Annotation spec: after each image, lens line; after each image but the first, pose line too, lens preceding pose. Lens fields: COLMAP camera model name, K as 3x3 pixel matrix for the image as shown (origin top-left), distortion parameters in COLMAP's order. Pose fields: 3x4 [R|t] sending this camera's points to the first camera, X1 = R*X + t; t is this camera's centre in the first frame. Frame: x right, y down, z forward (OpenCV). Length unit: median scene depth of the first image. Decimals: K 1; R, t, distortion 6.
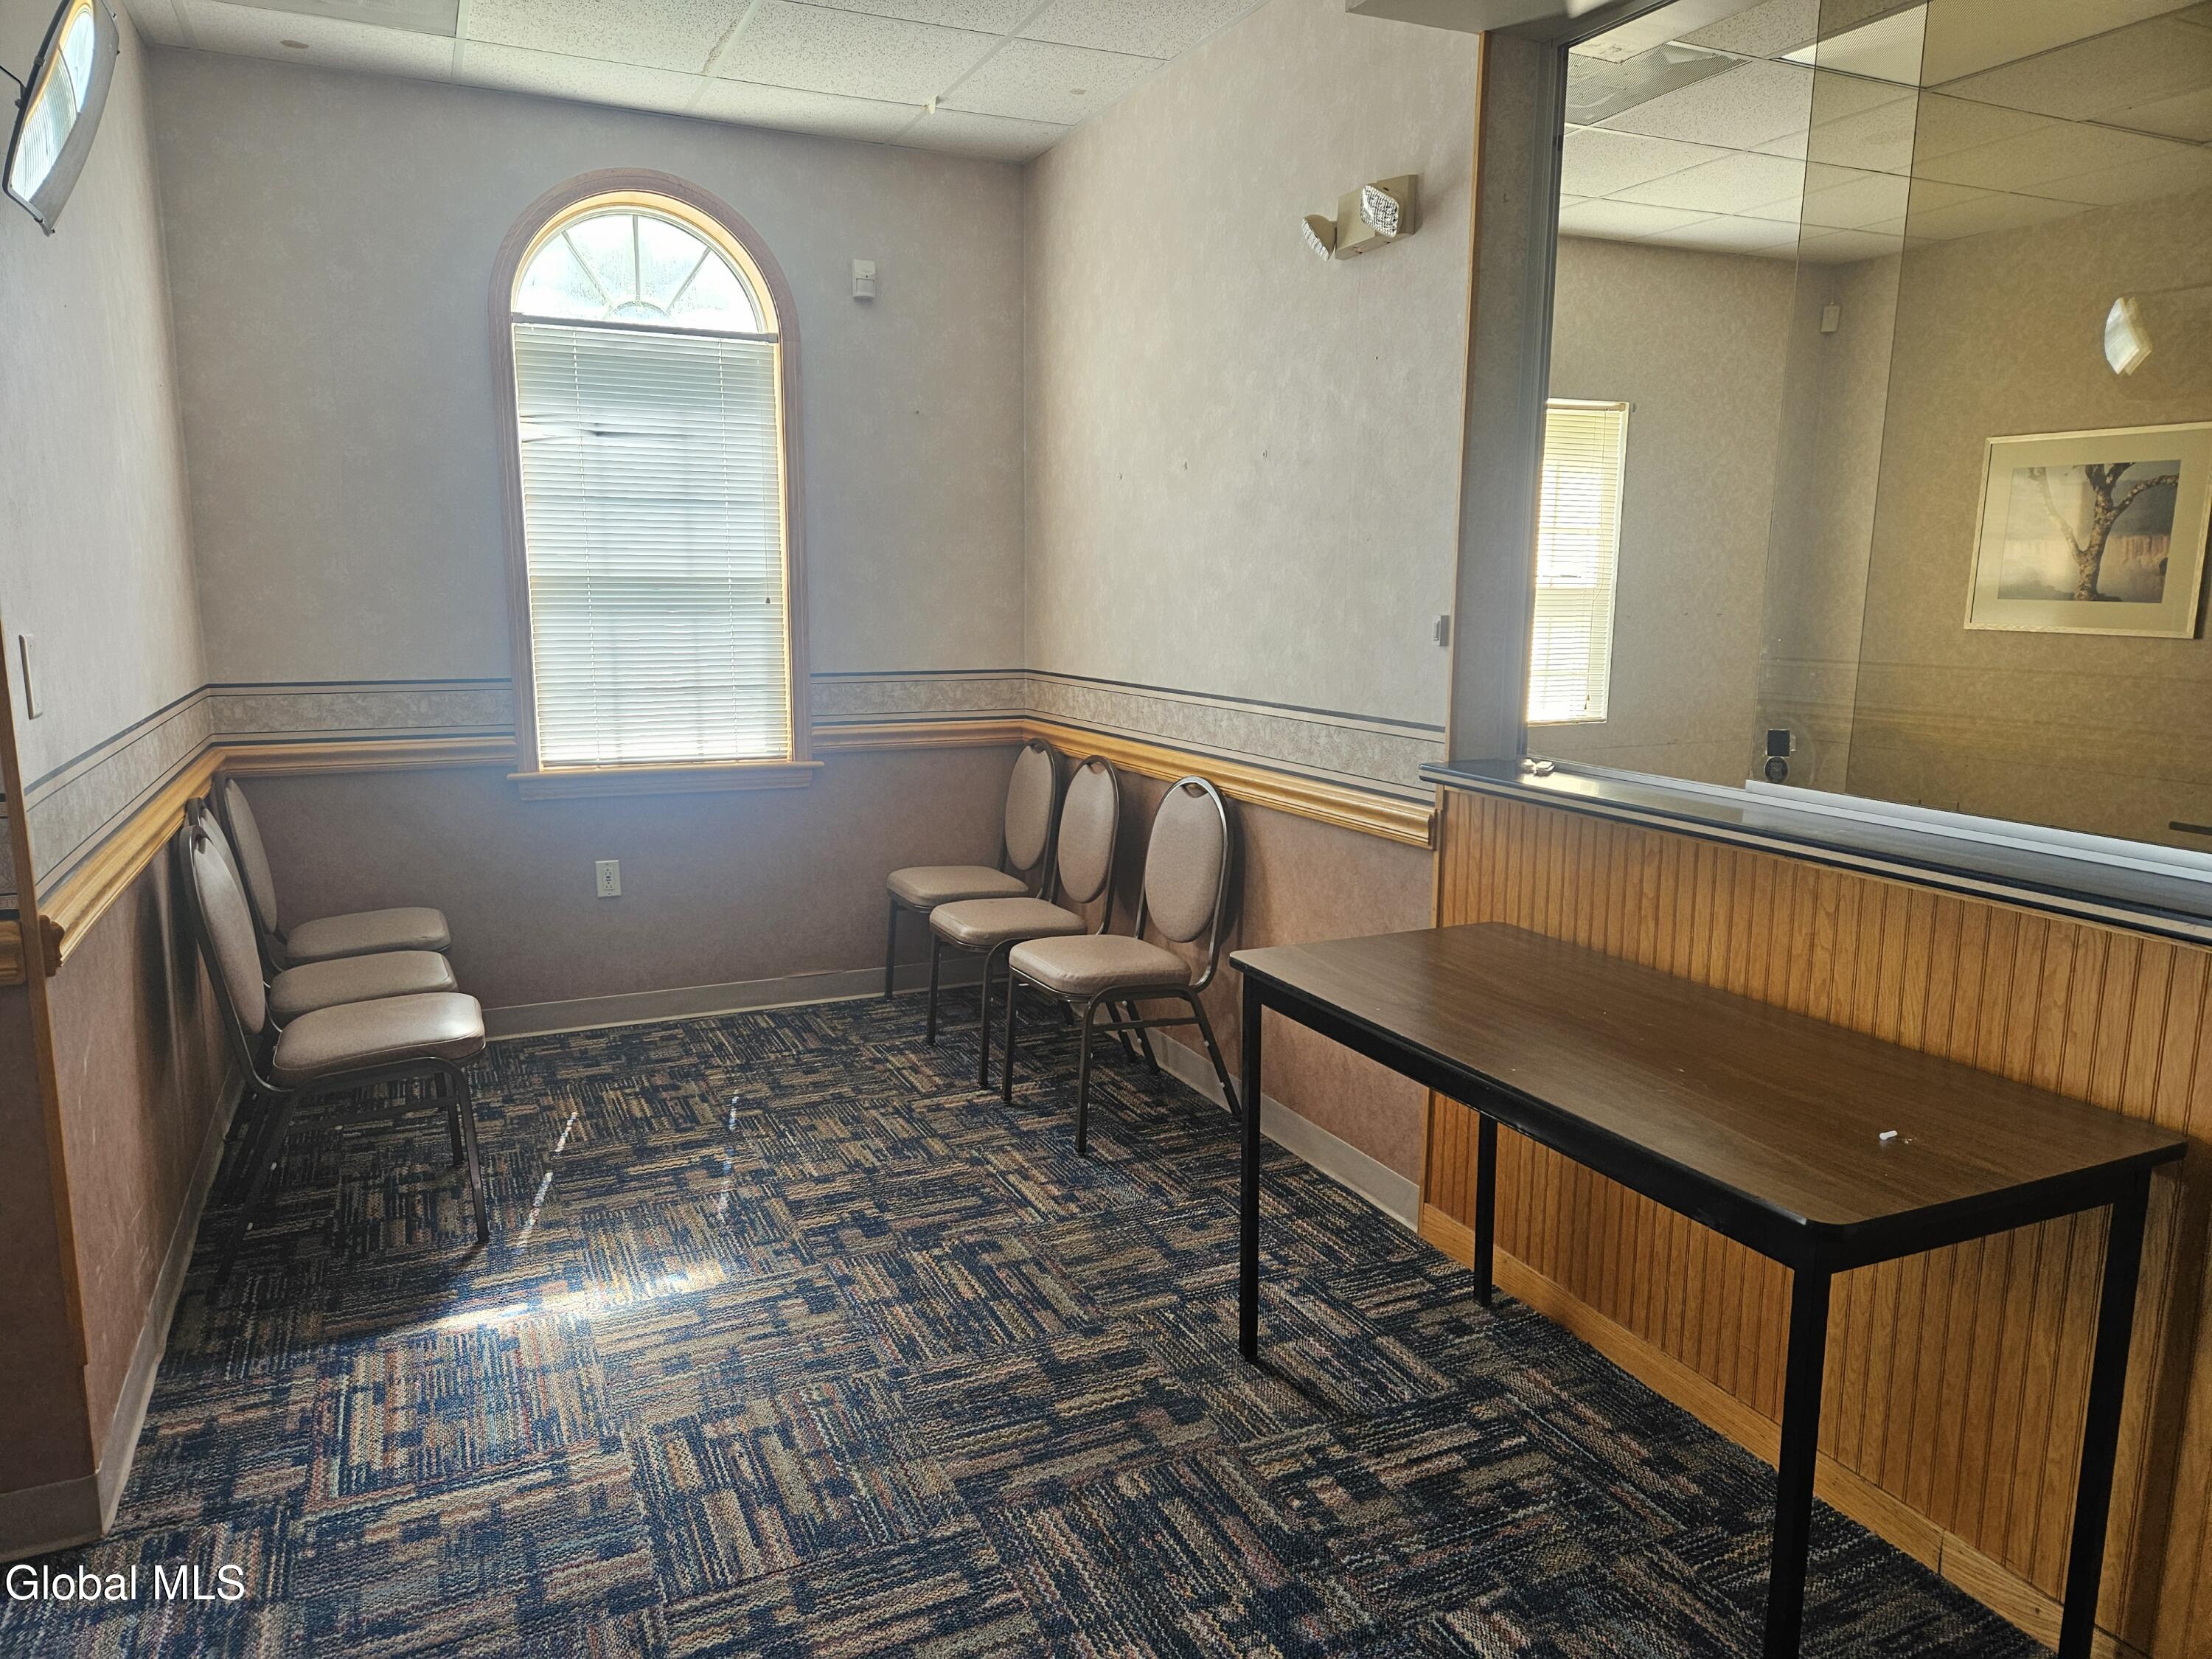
lens RADIAL K [[1512.4, 0, 1095.8], [0, 1512.4, 835.2], [0, 0, 1]] dist [0.085923, -0.026704]
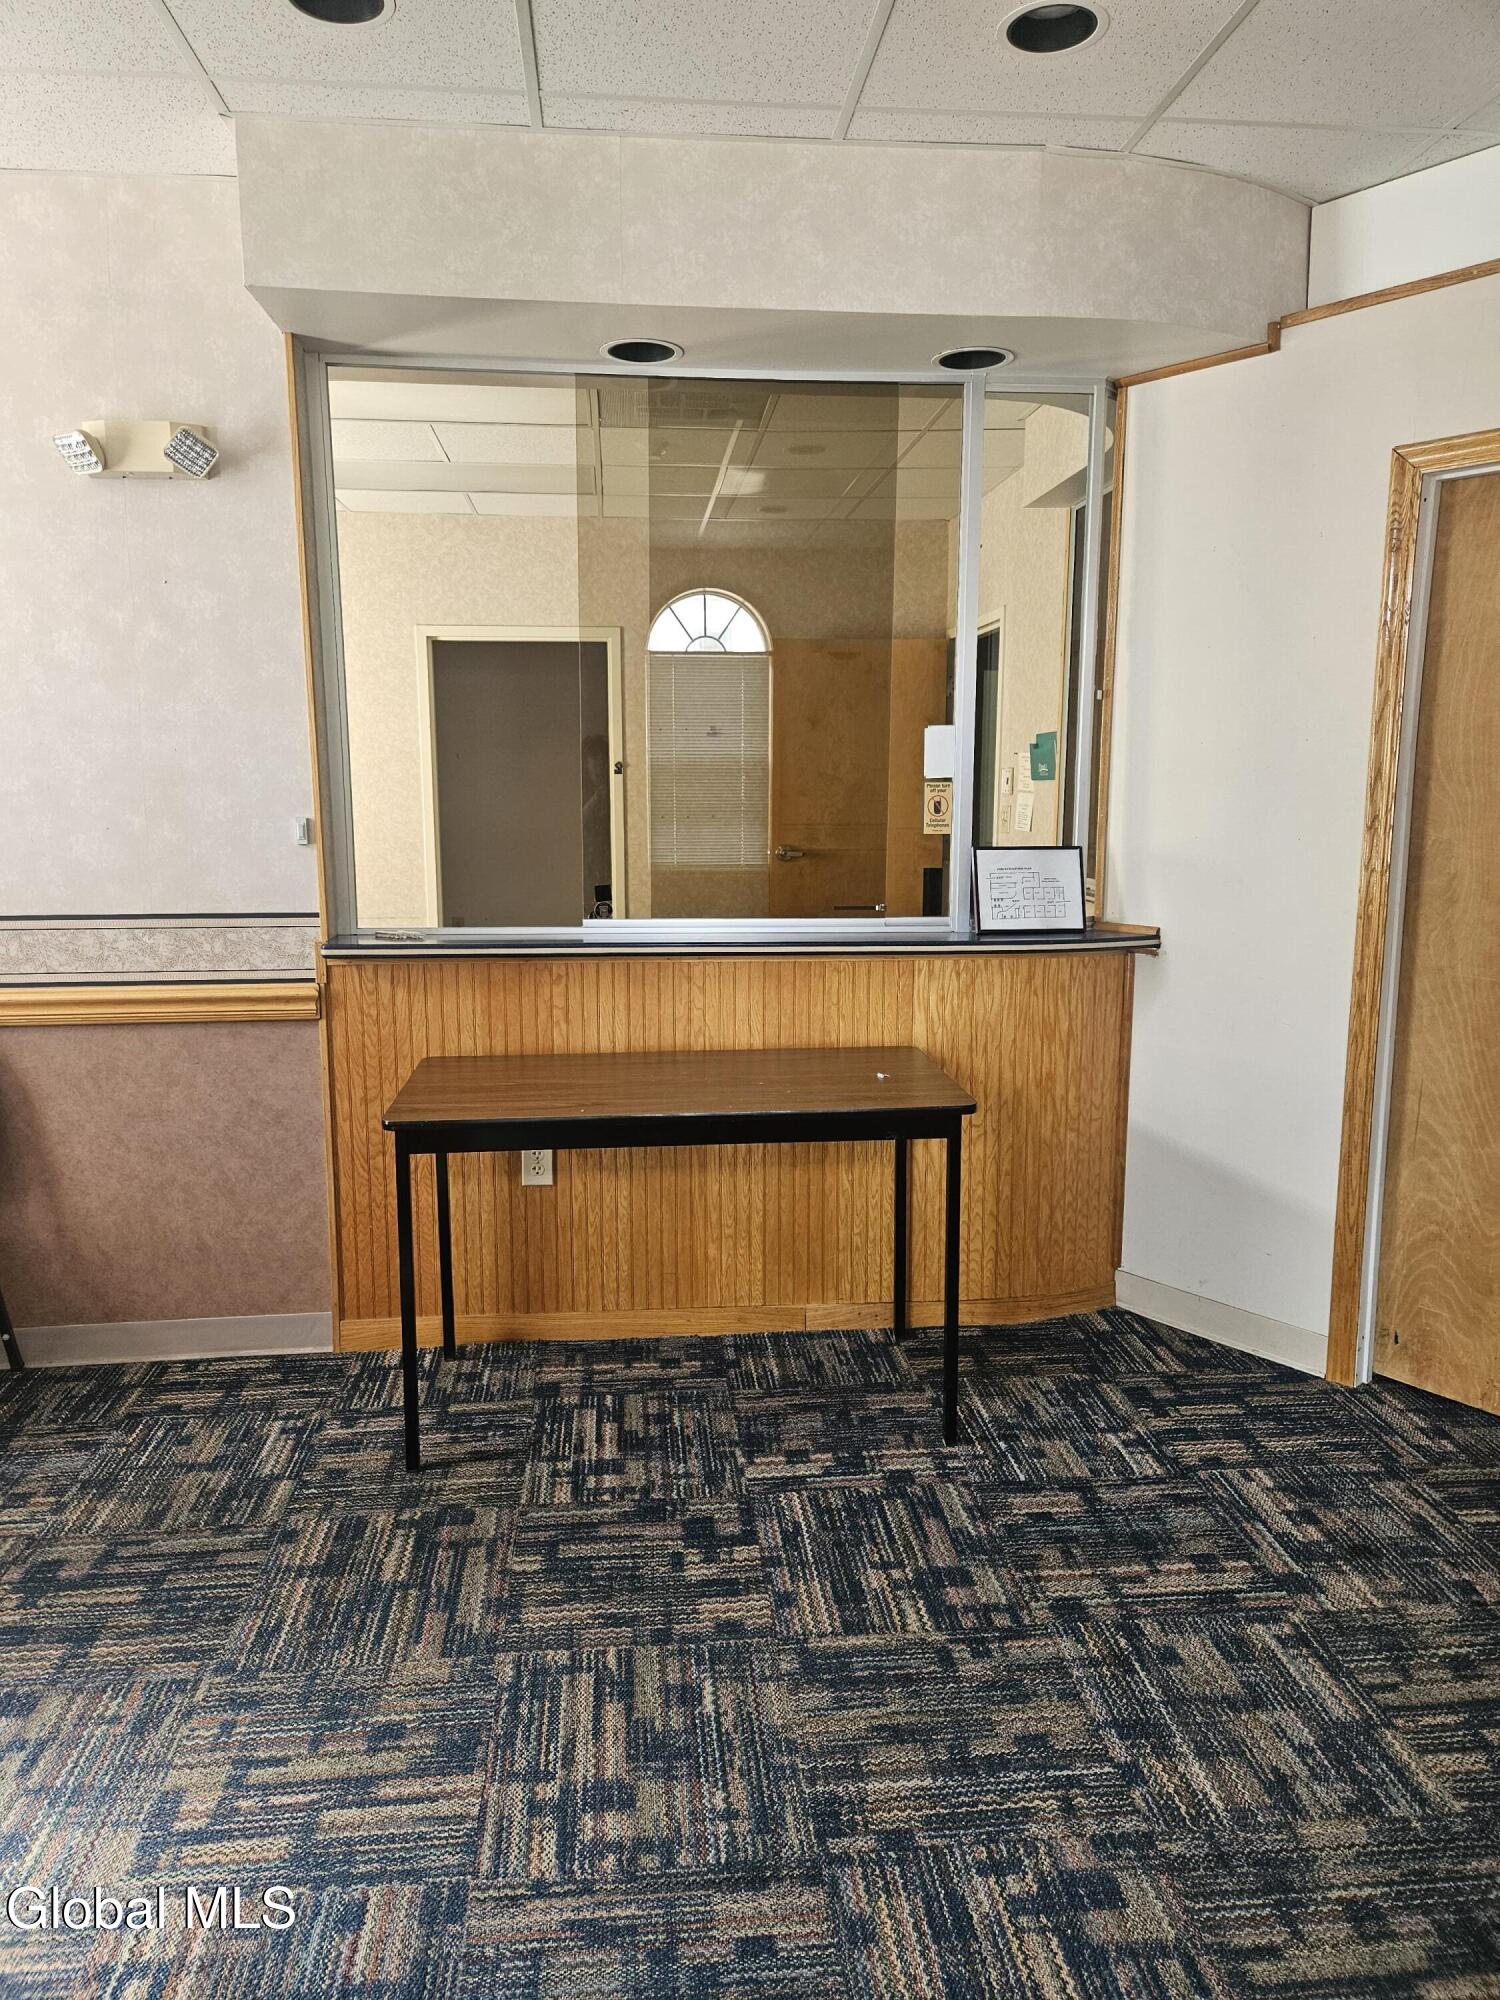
lens RADIAL K [[1367.4, 0, 740.5], [0, 1367.4, 982.2], [0, 0, 1]] dist [0.085923, -0.026704]
pose [[0.323782, -0.149975, 0.934170, -0.773748], [0.166549, 0.980973, 0.099764, -0.081969], [-0.931357, 0.123283, 0.342600, 0.394173]]
